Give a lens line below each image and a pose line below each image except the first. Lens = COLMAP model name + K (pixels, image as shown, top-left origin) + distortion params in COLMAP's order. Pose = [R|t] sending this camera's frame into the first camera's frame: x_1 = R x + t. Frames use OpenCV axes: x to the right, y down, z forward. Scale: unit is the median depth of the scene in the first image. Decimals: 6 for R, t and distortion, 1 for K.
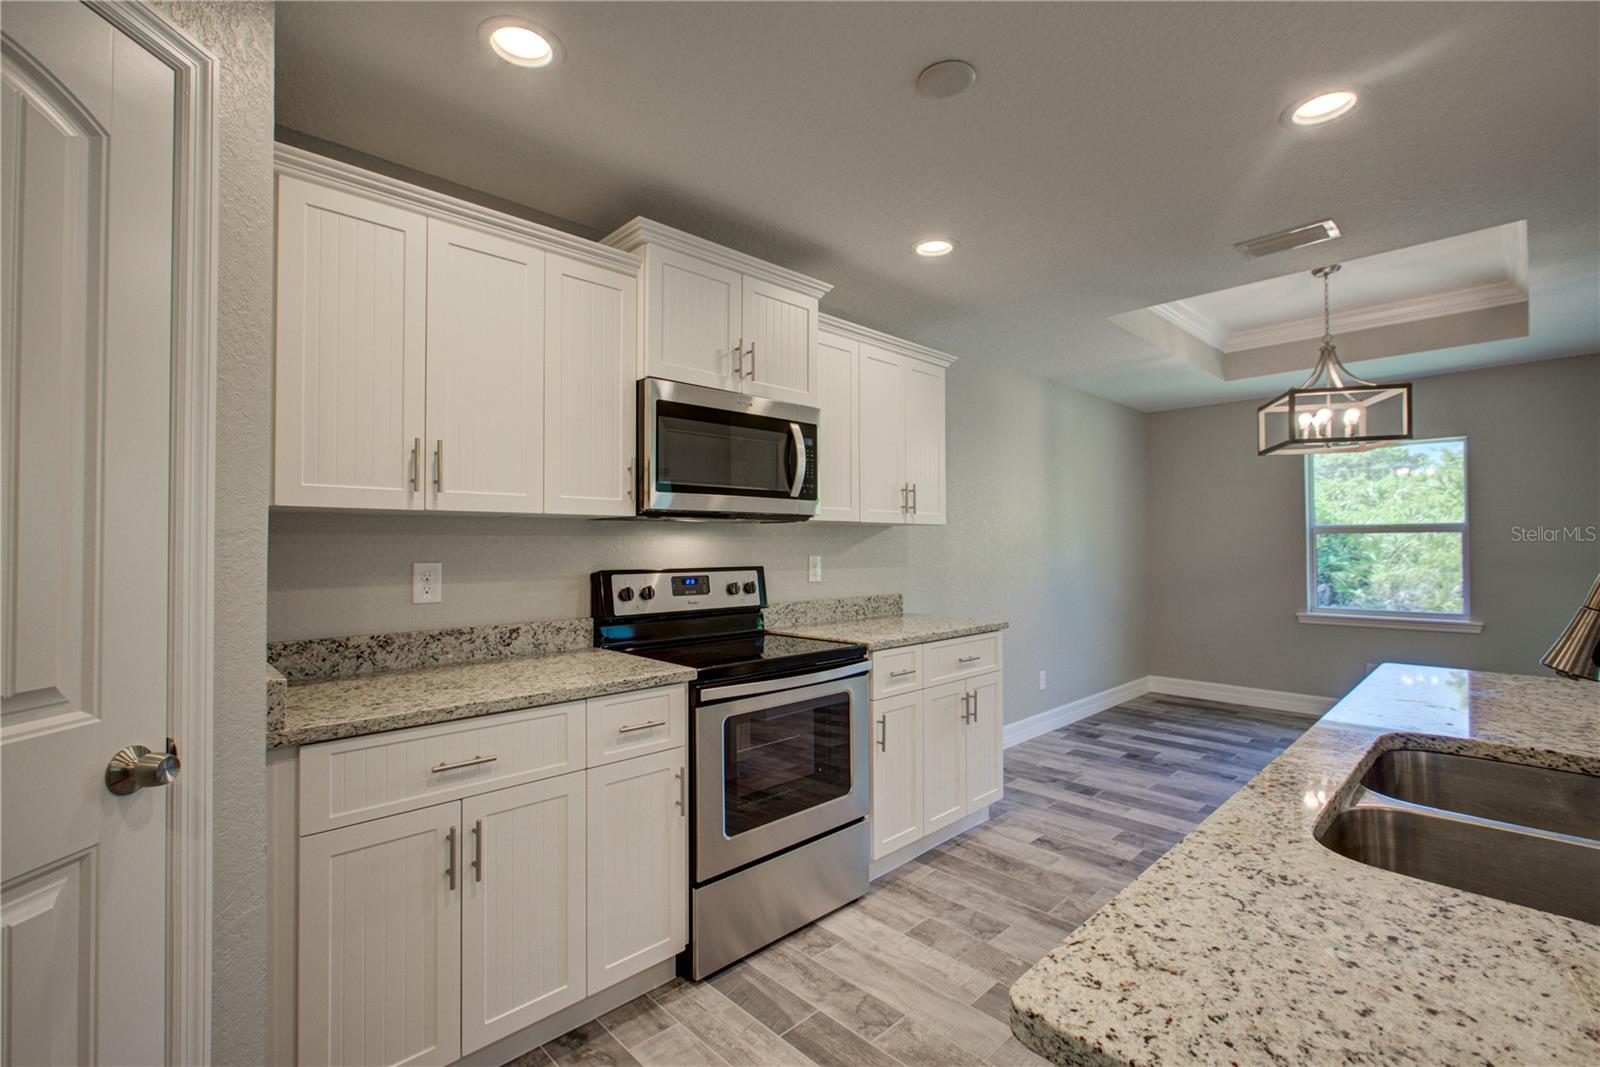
lens RADIAL K [[720.7, 0, 800.0], [0, 720.7, 533.5], [0, 0, 1]] dist [-0.003645, 0.000482]
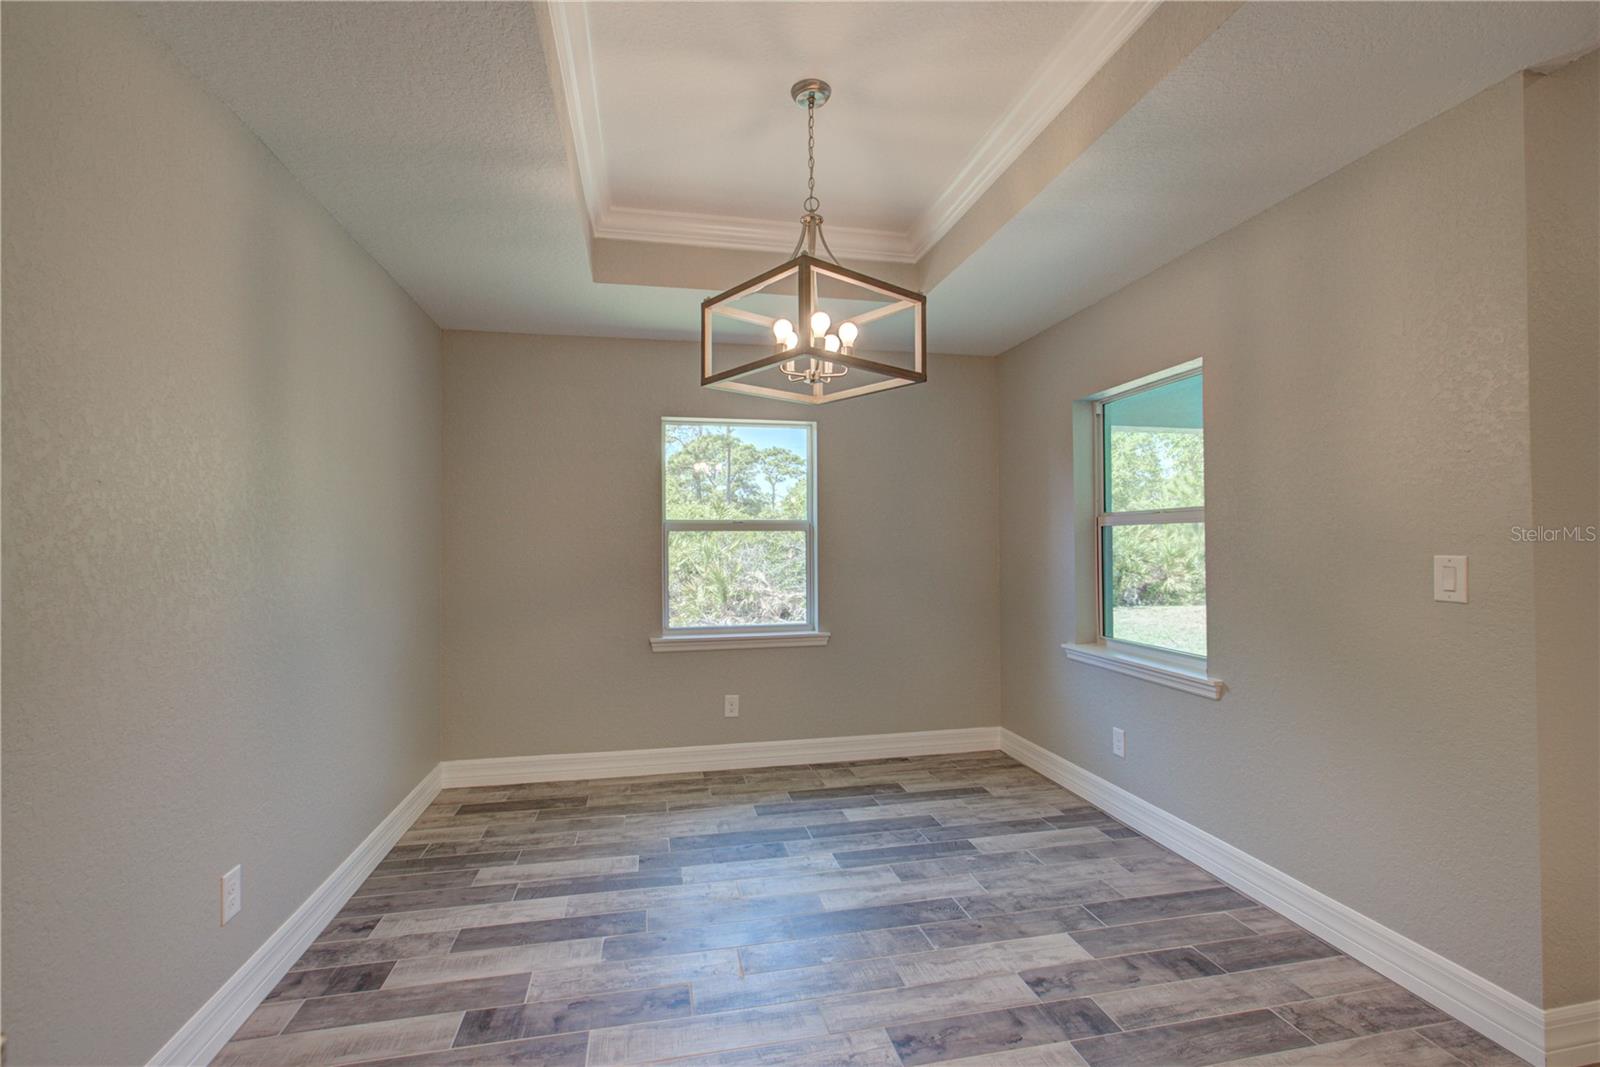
lens RADIAL K [[720.7, 0, 800.0], [0, 720.7, 533.5], [0, 0, 1]] dist [-0.003645, 0.000482]
pose [[0.535888, 0.018024, 0.844097, 0.275337], [-0.013828, 0.999825, -0.012570, 0.021389], [-0.844176, -0.004936, 0.536043, 0.865458]]
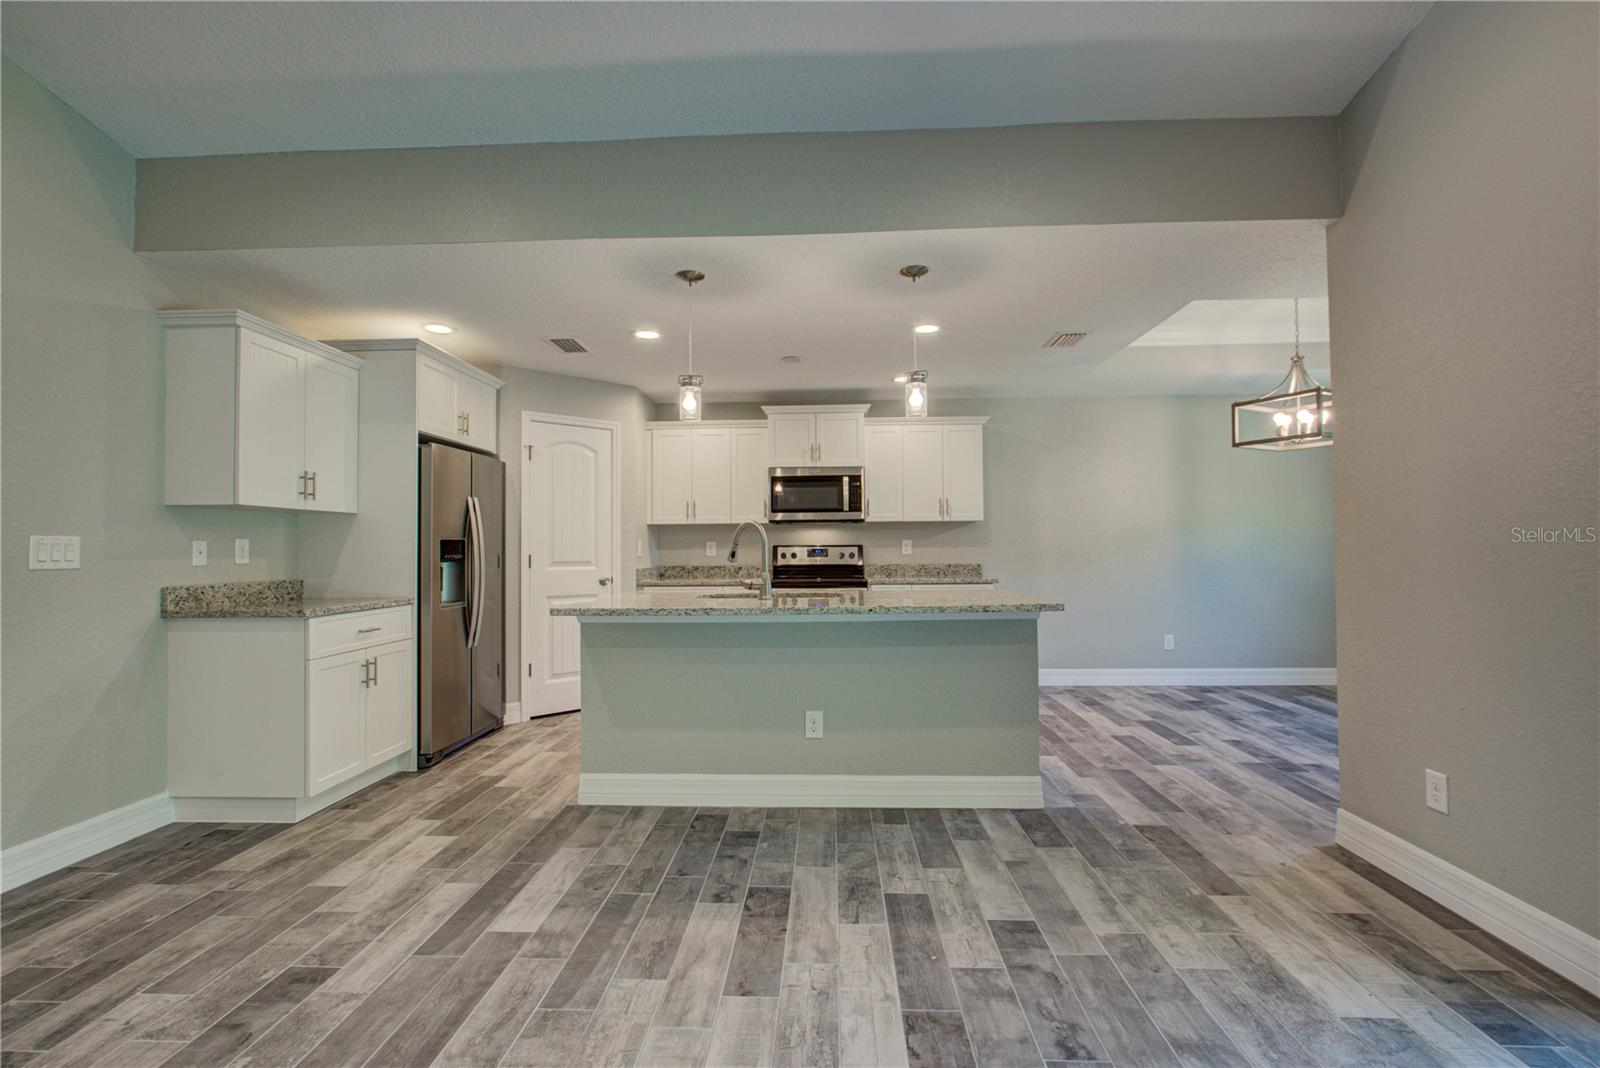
lens RADIAL K [[720.7, 0, 800.0], [0, 720.7, 534.0], [0, 0, 1]] dist [-0.003645, 0.000482]
pose [[0.683683, -0.021004, -0.729477, 1.308066], [0.017741, 0.999769, -0.012159, 0.037062], [0.729564, -0.004629, 0.683897, -0.498350]]
